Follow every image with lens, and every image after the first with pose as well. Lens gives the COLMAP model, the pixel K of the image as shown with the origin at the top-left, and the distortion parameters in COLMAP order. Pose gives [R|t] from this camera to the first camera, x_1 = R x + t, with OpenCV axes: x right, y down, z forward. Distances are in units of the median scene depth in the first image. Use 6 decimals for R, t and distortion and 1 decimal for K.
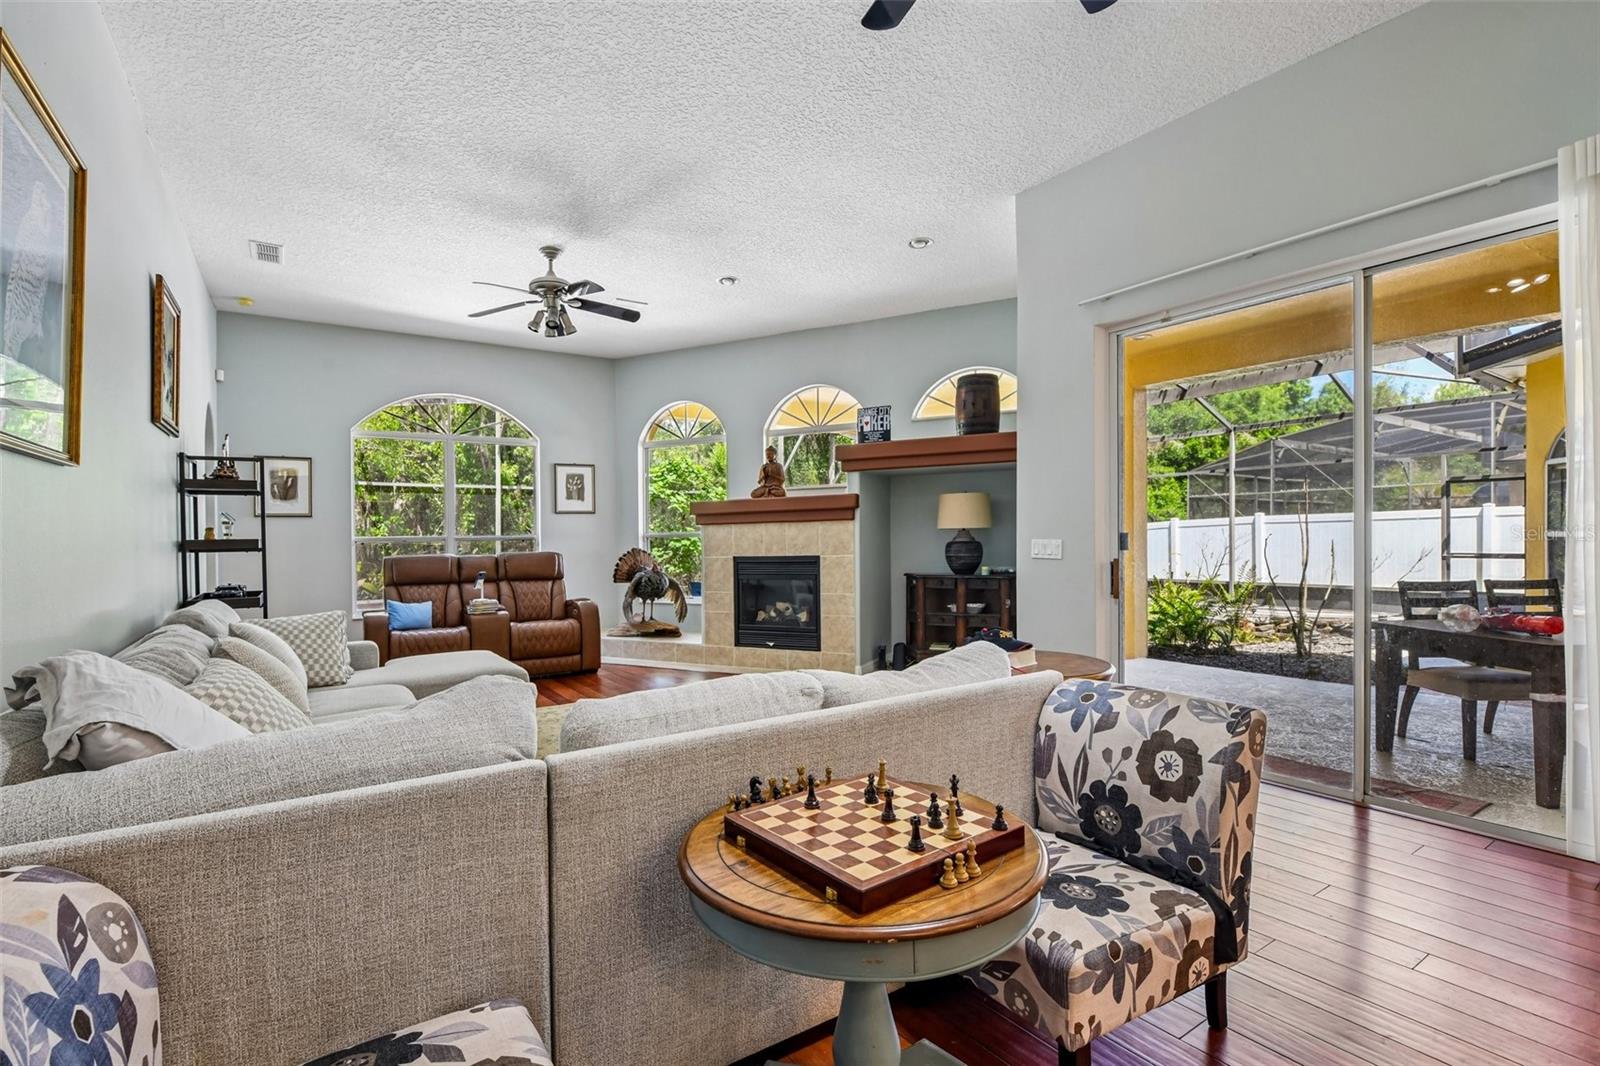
lens RADIAL K [[737.3, 0, 799.1], [0, 737.3, 567.6], [0, 0, 1]] dist [-0.008691, -0.000783]
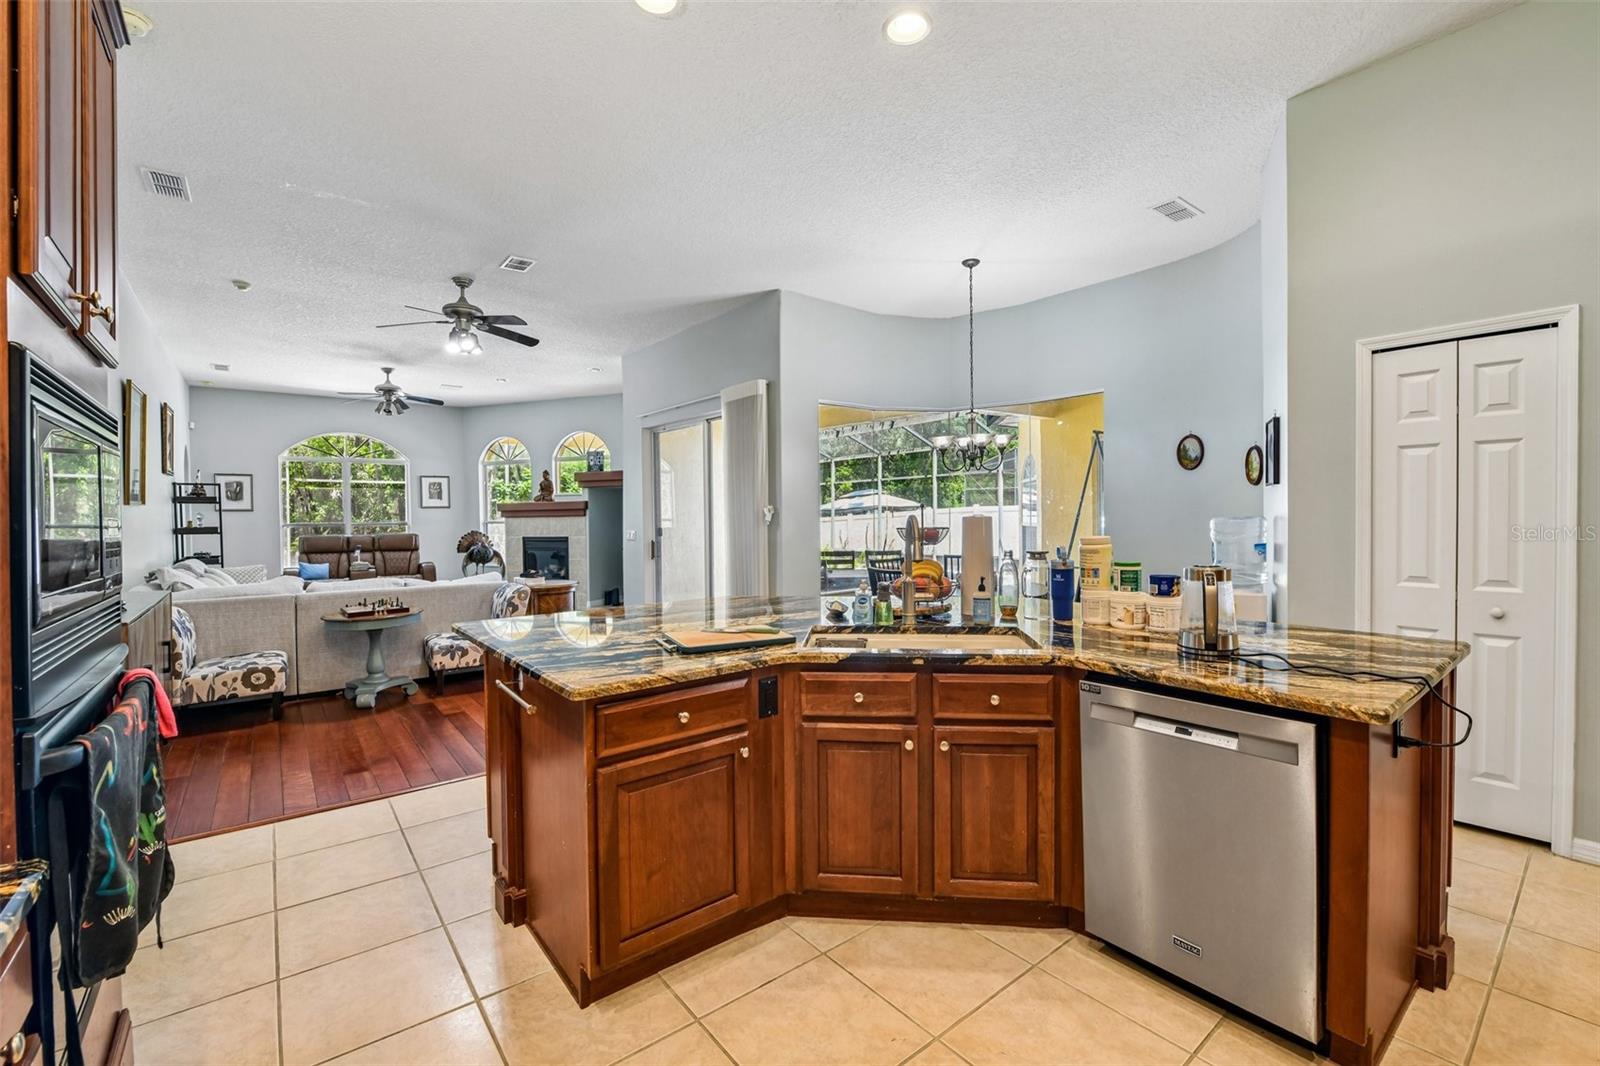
lens RADIAL K [[707.3, 0, 800.0], [0, 707.3, 544.6], [0, 0, 1]] dist [0.013862, 0.000268]
pose [[0.998804, 0.003302, 0.048781, 0.485542], [-0.003465, 0.999989, 0.003259, -0.005104], [-0.048770, -0.003425, 0.998804, -0.658085]]
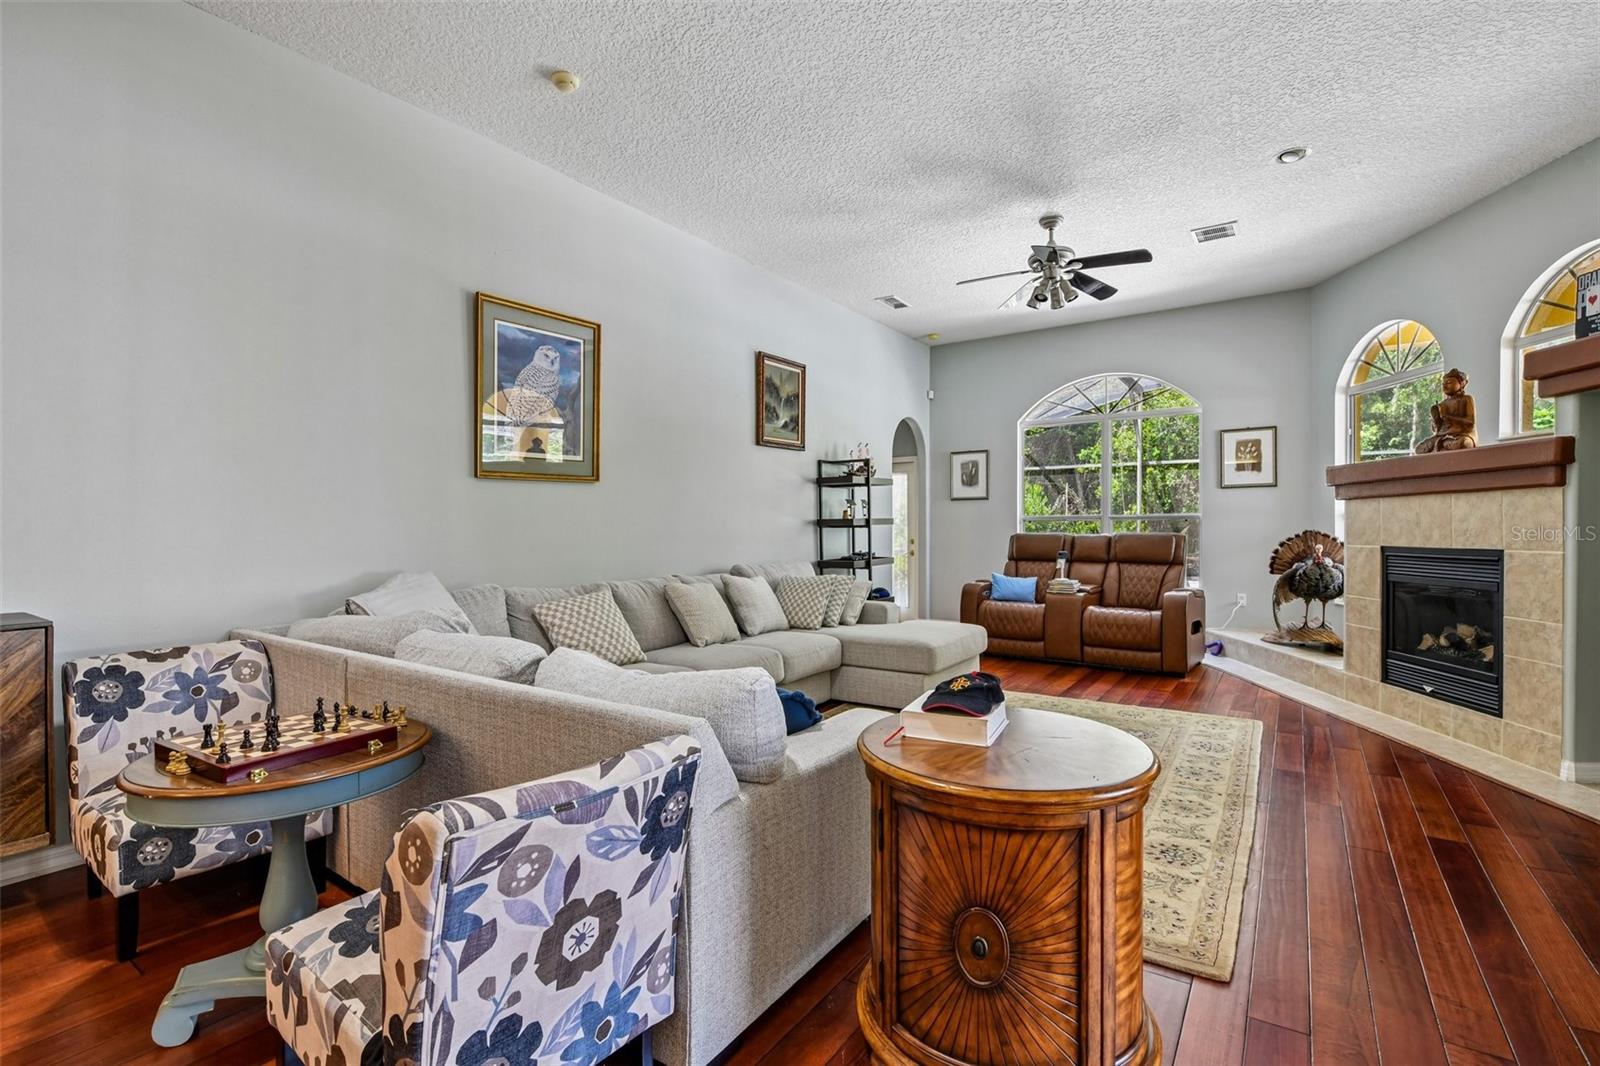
lens RADIAL K [[737.3, 0, 800.5], [0, 737.3, 530.2], [0, 0, 1]] dist [-0.008691, -0.000783]
pose [[0.362559, 0.018603, -0.931775, 0.361454], [-0.033283, 0.999421, 0.007003, -0.017783], [0.931366, 0.028474, 0.362968, 0.291634]]
